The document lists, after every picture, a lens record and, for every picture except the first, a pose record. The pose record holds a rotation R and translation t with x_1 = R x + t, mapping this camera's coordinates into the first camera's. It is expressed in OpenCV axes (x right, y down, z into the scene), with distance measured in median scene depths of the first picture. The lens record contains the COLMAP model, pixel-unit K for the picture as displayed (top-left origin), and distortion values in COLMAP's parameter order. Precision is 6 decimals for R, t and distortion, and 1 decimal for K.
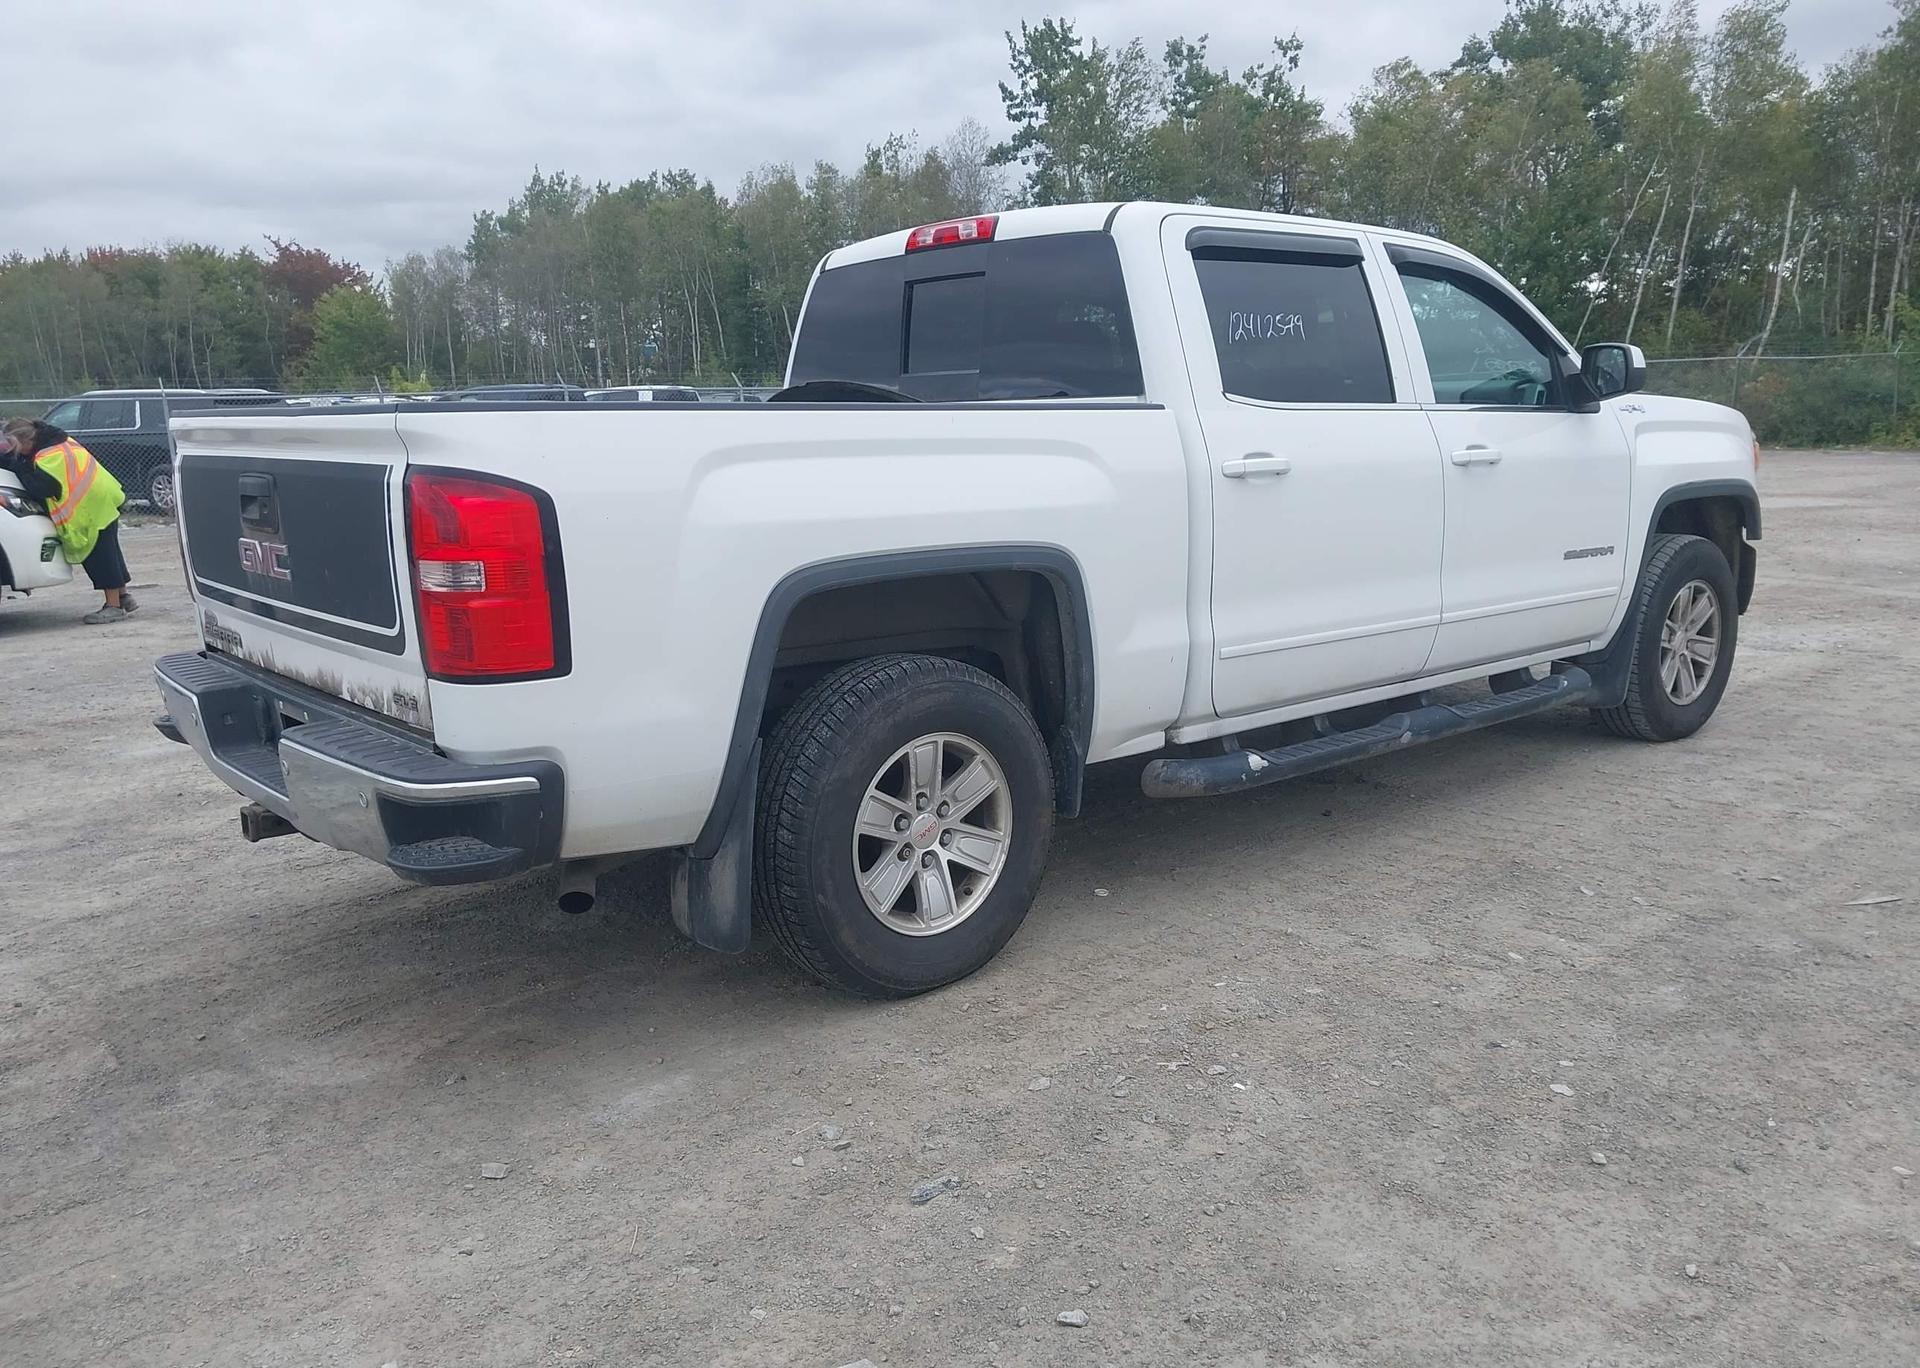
lens RADIAL K [[1531.3, 0, 960.0], [0, 1531.3, 684.0], [0, 0, 1]] dist [0.017337, 0.000157]
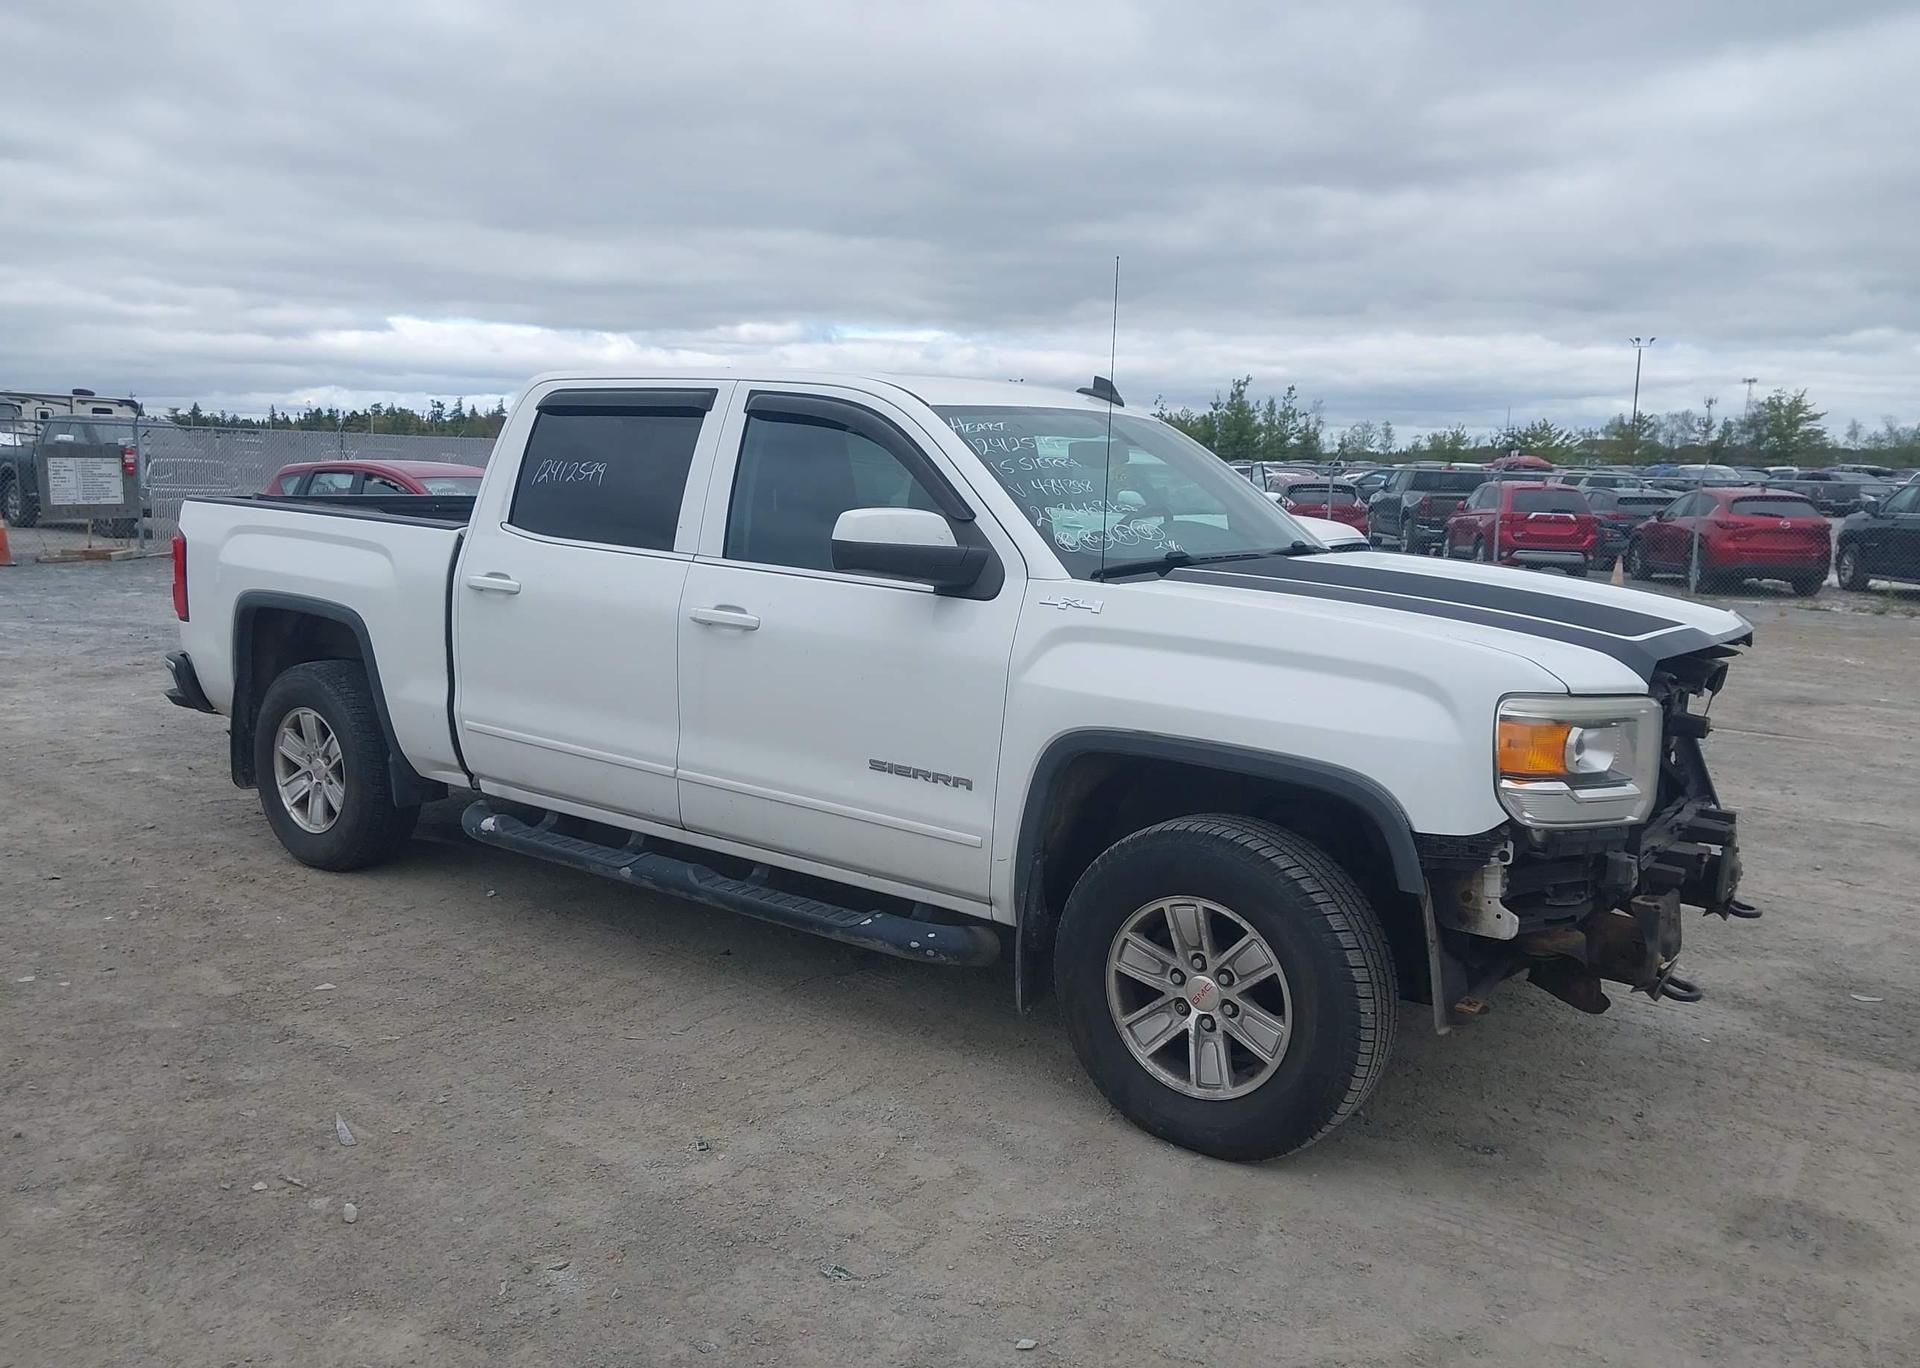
lens RADIAL K [[1523.5, 0, 952.7], [0, 1523.5, 682.6], [0, 0, 1]] dist [0.058644, -0.096064]
pose [[0.220641, 0.169697, -0.960479, 1.273951], [-0.208849, 0.970128, 0.123425, -0.255134], [0.952733, 0.173363, 0.249491, 0.913971]]
